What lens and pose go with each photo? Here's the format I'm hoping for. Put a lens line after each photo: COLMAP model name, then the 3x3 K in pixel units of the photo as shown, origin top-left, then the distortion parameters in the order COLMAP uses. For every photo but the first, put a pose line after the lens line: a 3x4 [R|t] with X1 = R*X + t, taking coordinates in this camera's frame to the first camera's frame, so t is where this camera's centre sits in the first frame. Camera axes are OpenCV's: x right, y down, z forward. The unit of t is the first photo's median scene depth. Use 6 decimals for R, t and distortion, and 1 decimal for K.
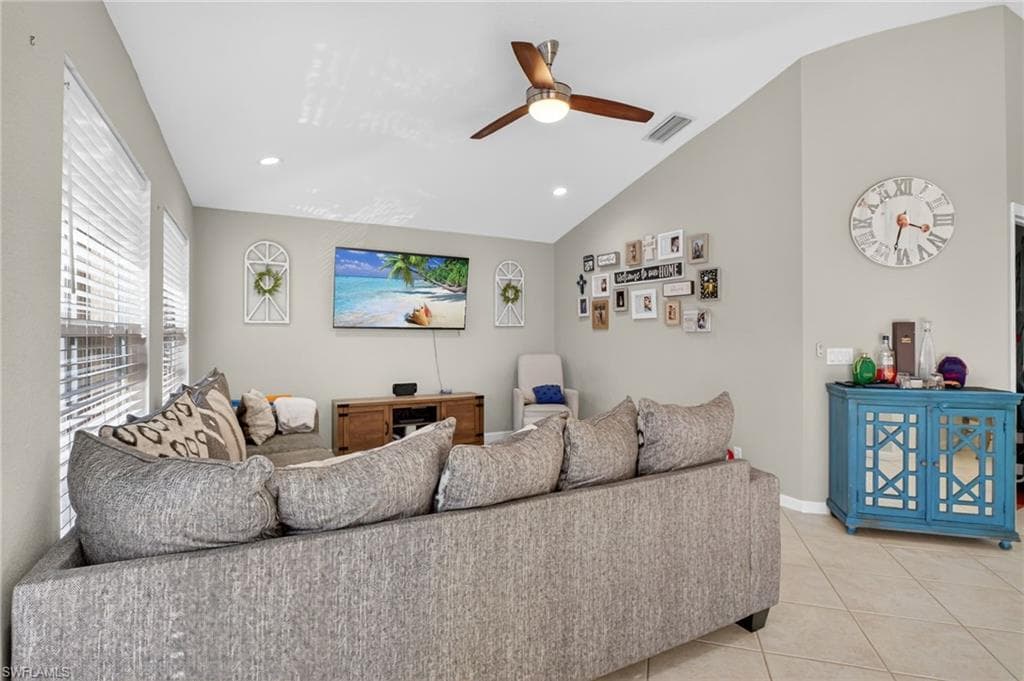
lens RADIAL K [[490.3, 0, 512.4], [0, 490.3, 331.6], [0, 0, 1]] dist [-0.002154, -0.006811]
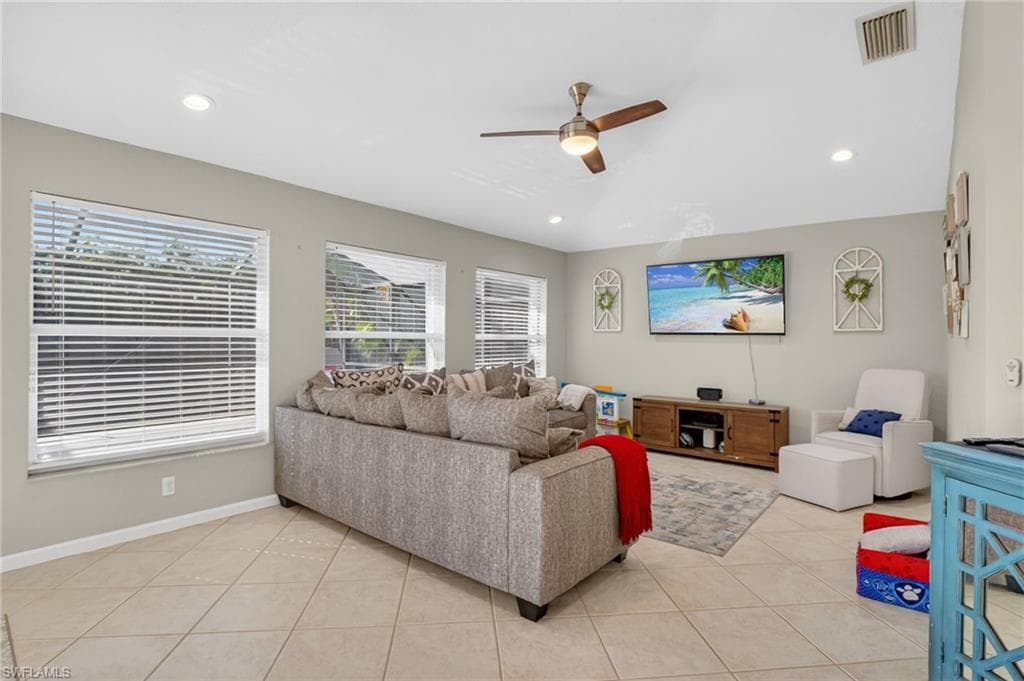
lens RADIAL K [[468.8, 0, 512.0], [0, 468.8, 340.5], [0, 0, 1]] dist [-0.115154, -0.000101]
pose [[0.355930, 0.004308, -0.934503, 0.503160], [-0.000570, 0.999990, 0.004393, 0.002678], [0.934512, -0.001030, 0.355929, 0.263569]]
